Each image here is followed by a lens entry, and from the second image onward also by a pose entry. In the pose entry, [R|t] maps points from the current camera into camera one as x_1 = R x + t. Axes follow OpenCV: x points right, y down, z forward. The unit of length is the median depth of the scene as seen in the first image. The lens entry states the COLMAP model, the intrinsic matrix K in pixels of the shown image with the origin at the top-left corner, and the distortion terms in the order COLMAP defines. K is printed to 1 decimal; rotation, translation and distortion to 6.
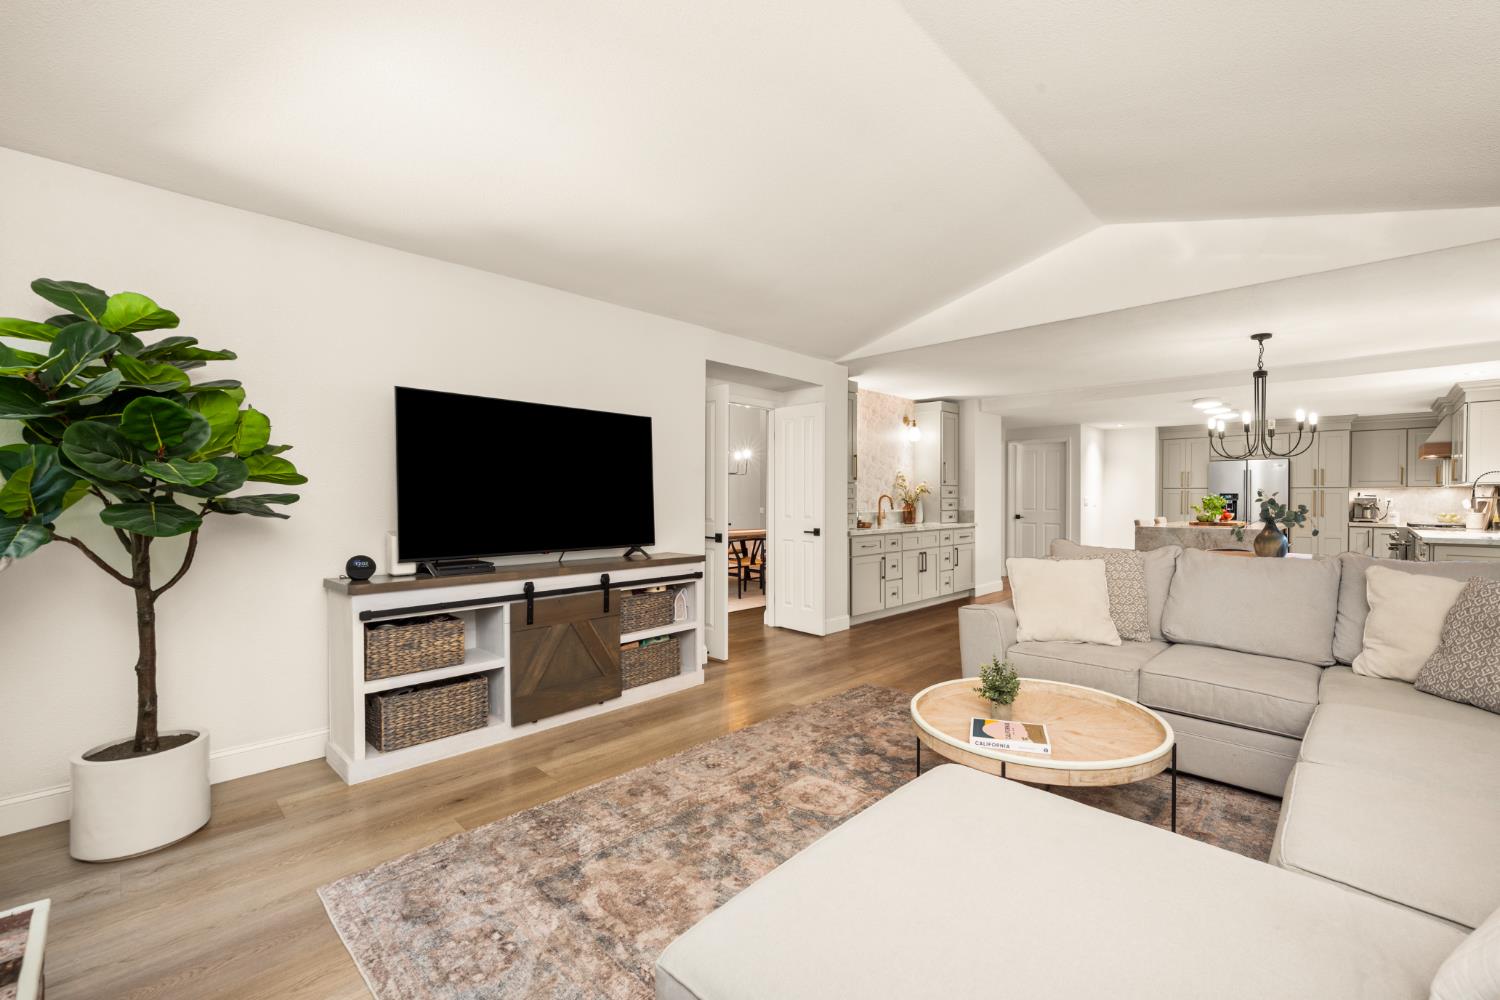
lens RADIAL K [[614.6, 0, 789.5], [0, 614.6, 510.2], [0, 0, 1]] dist [0.000305, -0.000043]
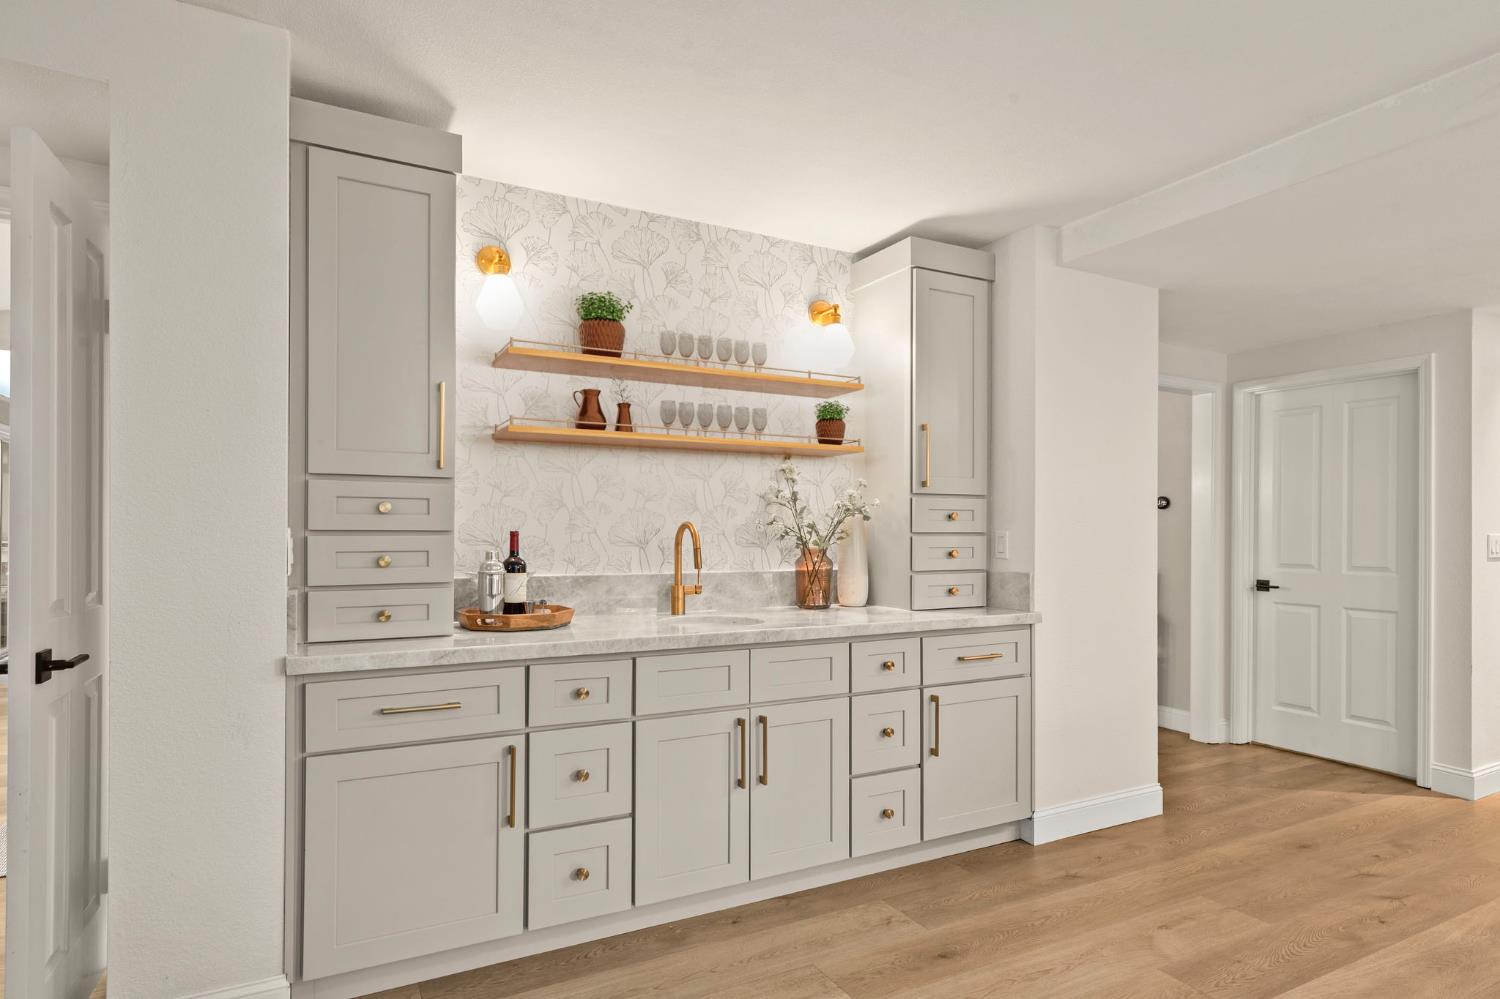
lens RADIAL K [[792.8, 0, 708.3], [0, 792.8, 533.8], [0, 0, 1]] dist [-0.000816, 0.001092]
pose [[0.937271, 0.010765, -0.348434, 0.383579], [-0.015265, 0.999832, -0.010172, -0.017958], [0.348266, 0.014853, 0.937278, 0.743328]]
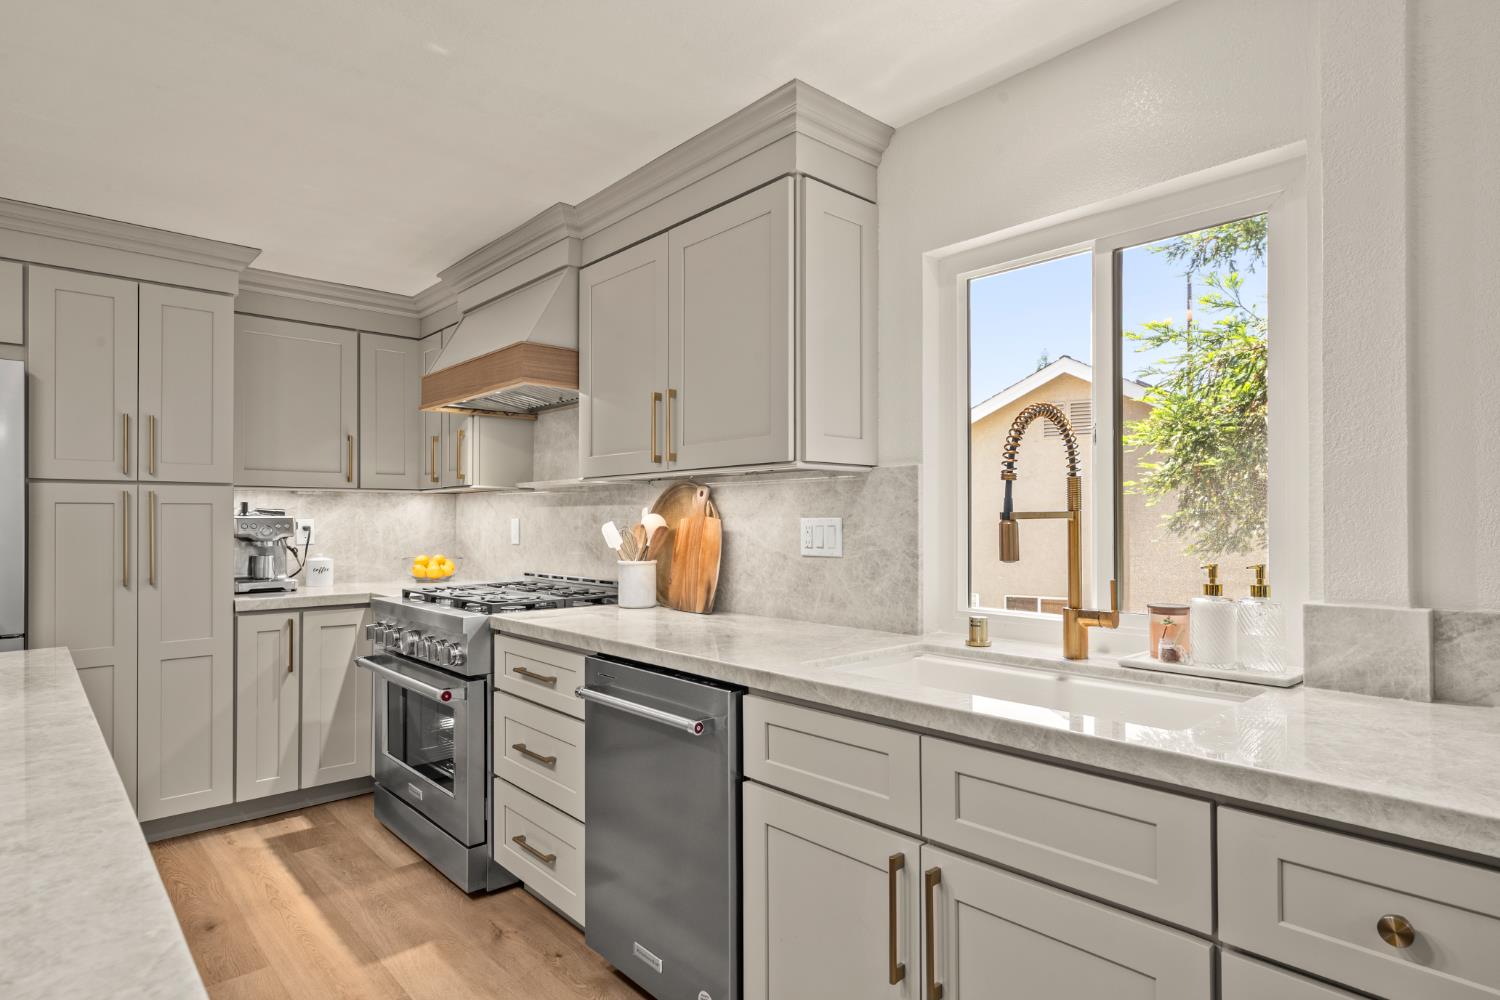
lens RADIAL K [[793.0, 0, 751.4], [0, 793.0, 512.0], [0, 0, 1]] dist [0.002099, -0.000300]
pose [[0.079677, 0.007961, 0.996789, 0.739529], [0.022546, 0.999698, -0.009787, -0.018682], [-0.996566, 0.023253, 0.079474, 0.979319]]
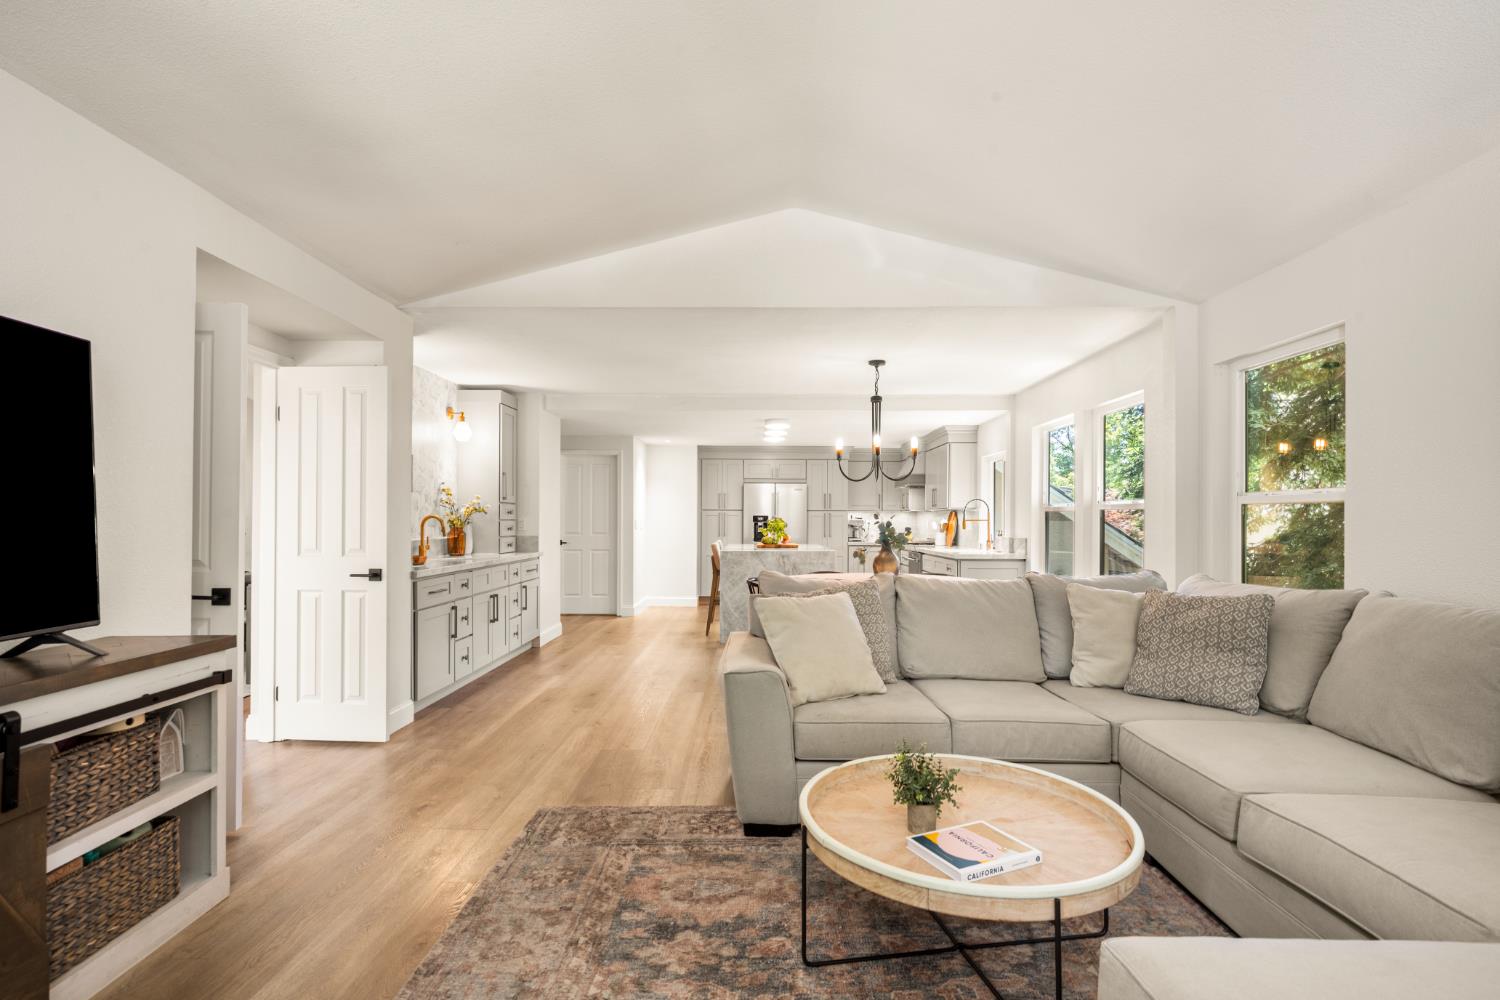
lens RADIAL K [[719.2, 0, 742.8], [0, 719.2, 520.0], [0, 0, 1]] dist [0.004148, -0.000815]
pose [[0.747720, 0.001137, 0.664014, -0.148108], [0.011715, 0.999820, -0.014903, -0.004175], [-0.663911, 0.018922, 0.747572, 0.196962]]
